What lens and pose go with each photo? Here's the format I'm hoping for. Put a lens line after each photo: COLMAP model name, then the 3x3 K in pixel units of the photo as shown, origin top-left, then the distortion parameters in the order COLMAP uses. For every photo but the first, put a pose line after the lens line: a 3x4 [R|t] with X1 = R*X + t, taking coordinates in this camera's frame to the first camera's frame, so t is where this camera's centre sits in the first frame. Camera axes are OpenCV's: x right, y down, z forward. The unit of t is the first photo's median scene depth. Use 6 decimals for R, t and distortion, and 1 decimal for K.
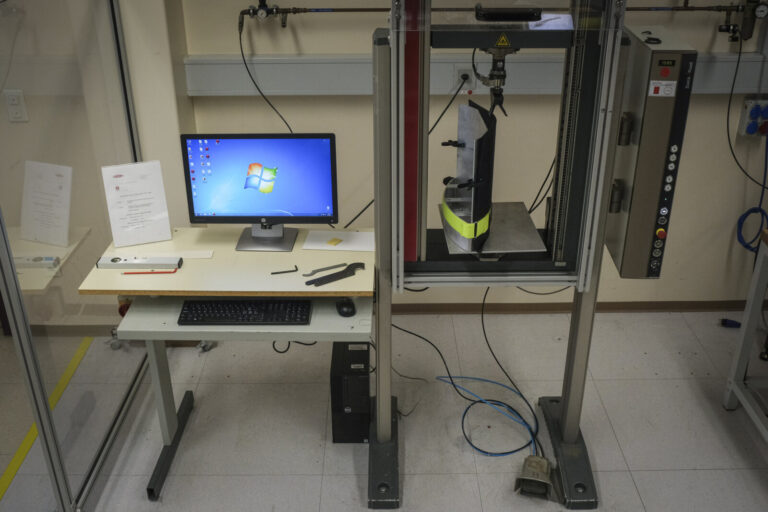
lens RADIAL K [[828.5, 0, 385.2], [0, 828.5, 257.0], [0, 0, 1]] dist [-0.031880, 0.000000]
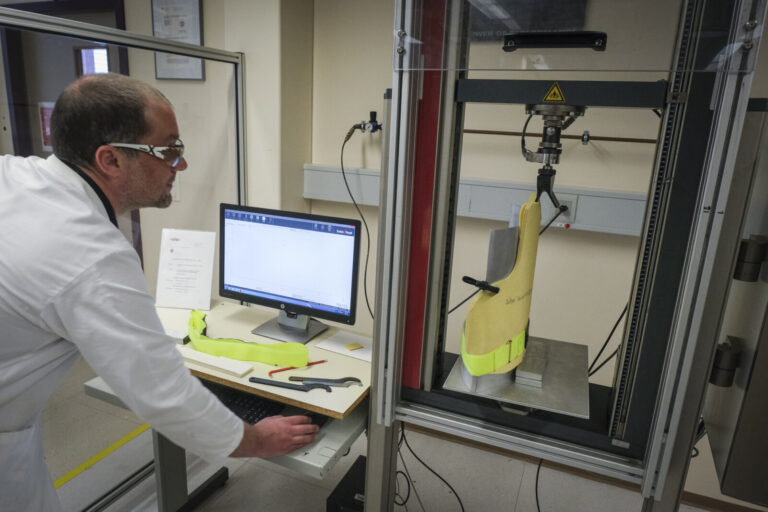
lens RADIAL K [[517.5, 0, 380.5], [0, 517.5, 255.4], [0, 0, 1]] dist [-0.027268, 0.003597]
pose [[0.914788, 0.141766, -0.378239, 0.168995], [-0.223377, 0.957726, -0.181285, -0.018960], [0.336549, 0.250327, 0.907784, 0.516063]]
